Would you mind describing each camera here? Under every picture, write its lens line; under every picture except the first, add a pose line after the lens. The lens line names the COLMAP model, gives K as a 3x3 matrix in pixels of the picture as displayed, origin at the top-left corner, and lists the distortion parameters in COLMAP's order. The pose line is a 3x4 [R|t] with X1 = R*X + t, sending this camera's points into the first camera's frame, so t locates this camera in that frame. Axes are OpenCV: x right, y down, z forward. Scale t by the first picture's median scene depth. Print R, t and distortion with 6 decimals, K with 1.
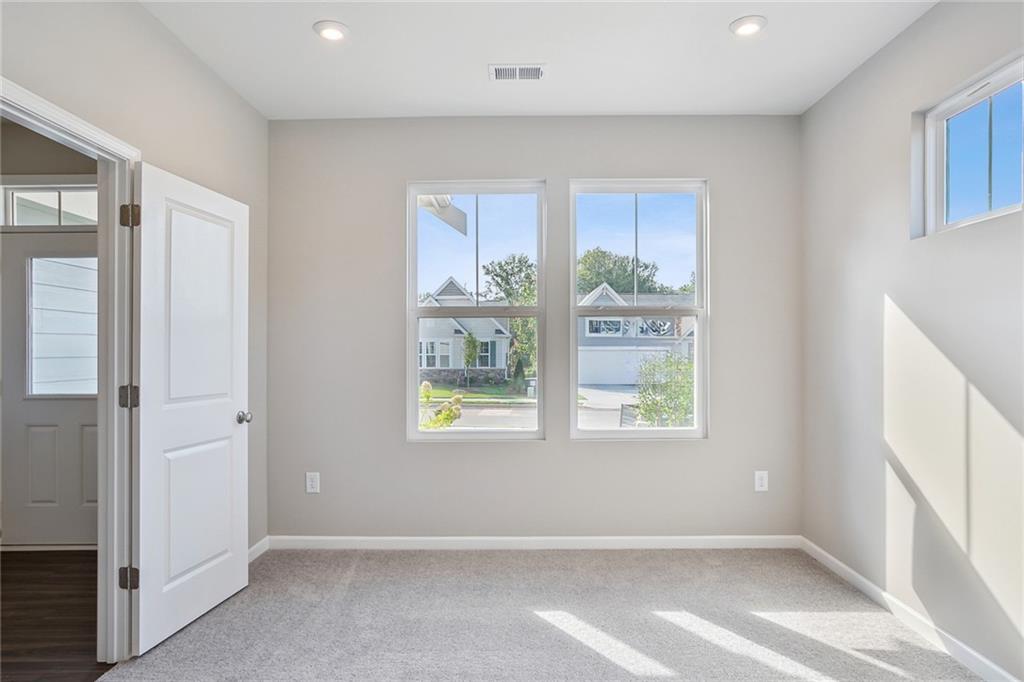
lens RADIAL K [[600.7, 0, 512.0], [0, 600.7, 341.0], [0, 0, 1]] dist [-0.000082, 0.001628]
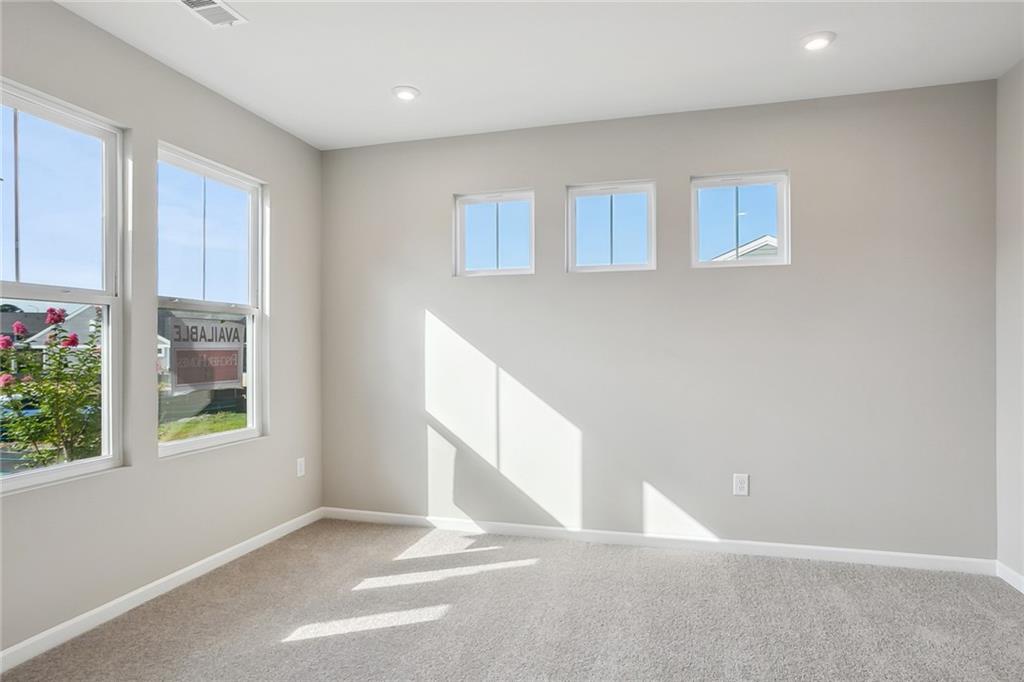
lens RADIAL K [[576.8, 0, 517.9], [0, 576.8, 337.7], [0, 0, 1]] dist [-0.000873, 0.000566]
pose [[0.278917, 0.022454, 0.960053, -0.666879], [-0.006118, 0.999748, -0.021605, 0.017905], [-0.960296, 0.000152, 0.278985, 0.411118]]
